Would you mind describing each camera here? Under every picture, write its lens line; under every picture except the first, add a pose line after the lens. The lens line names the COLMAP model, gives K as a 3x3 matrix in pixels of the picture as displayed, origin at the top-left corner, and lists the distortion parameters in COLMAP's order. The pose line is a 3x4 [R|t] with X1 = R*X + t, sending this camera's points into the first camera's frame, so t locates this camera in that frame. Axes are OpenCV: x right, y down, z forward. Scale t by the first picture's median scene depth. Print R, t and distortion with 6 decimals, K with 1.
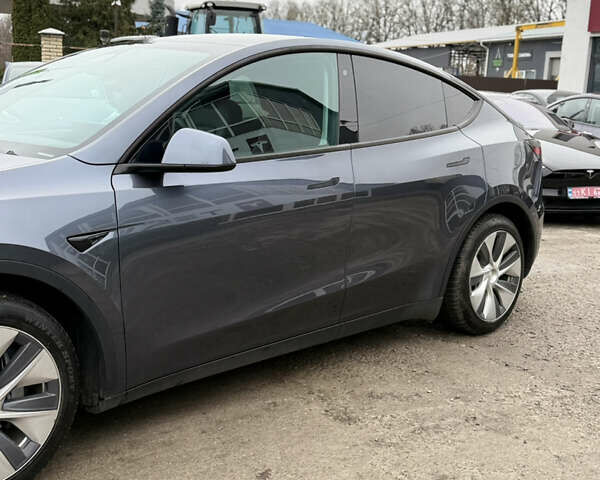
lens RADIAL K [[764.5, 0, 299.9], [0, 764.5, 227.4], [0, 0, 1]] dist [0.182061, -0.354508]
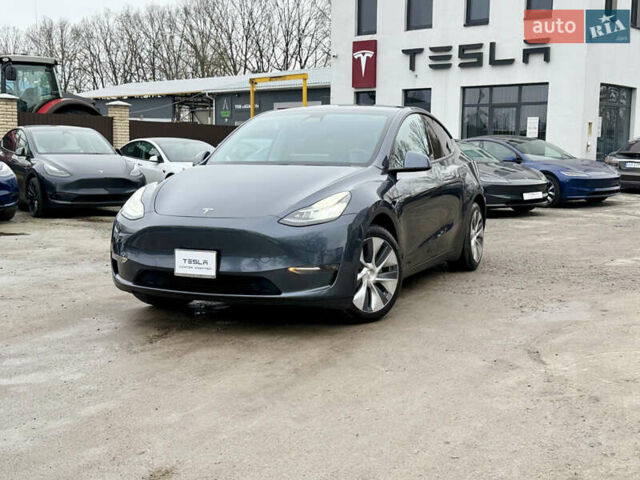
lens RADIAL K [[895.6, 0, 320.0], [0, 895.6, 240.0], [0, 0, 1]] dist [0.203391, -0.551691]
pose [[0.914802, -0.074759, 0.396924, -0.123091], [0.101891, 0.993652, -0.047681, 0.018471], [-0.390840, 0.084061, 0.916612, -0.103062]]
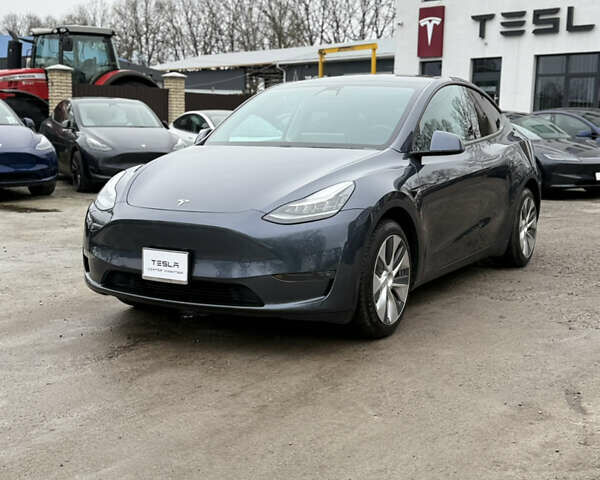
lens RADIAL K [[872.2, 0, 293.6], [0, 872.2, 242.2], [0, 0, 1]] dist [0.229832, -0.547541]
pose [[0.956291, -0.069261, 0.284097, -0.094902], [0.078384, 0.996705, -0.020854, 0.012758], [-0.281716, 0.042211, 0.958569, -0.075214]]
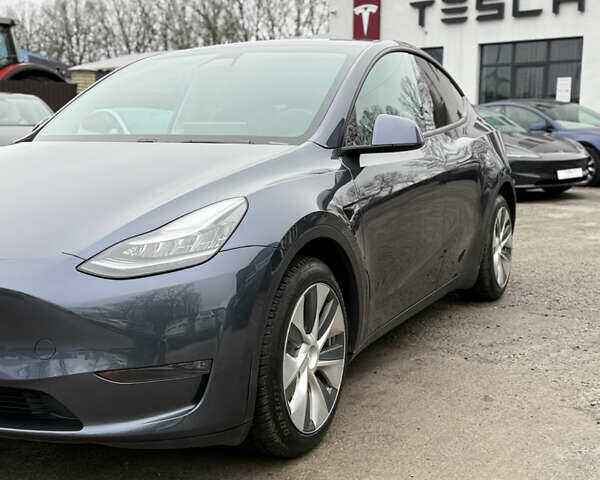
lens RADIAL K [[860.8, 0, 284.7], [0, 860.8, 238.9], [0, 0, 1]] dist [0.242186, -0.623256]
pose [[0.937351, -0.089820, 0.336608, -0.066435], [0.102267, 0.994568, -0.019393, 0.005951], [-0.333038, 0.052602, 0.941445, -0.015038]]
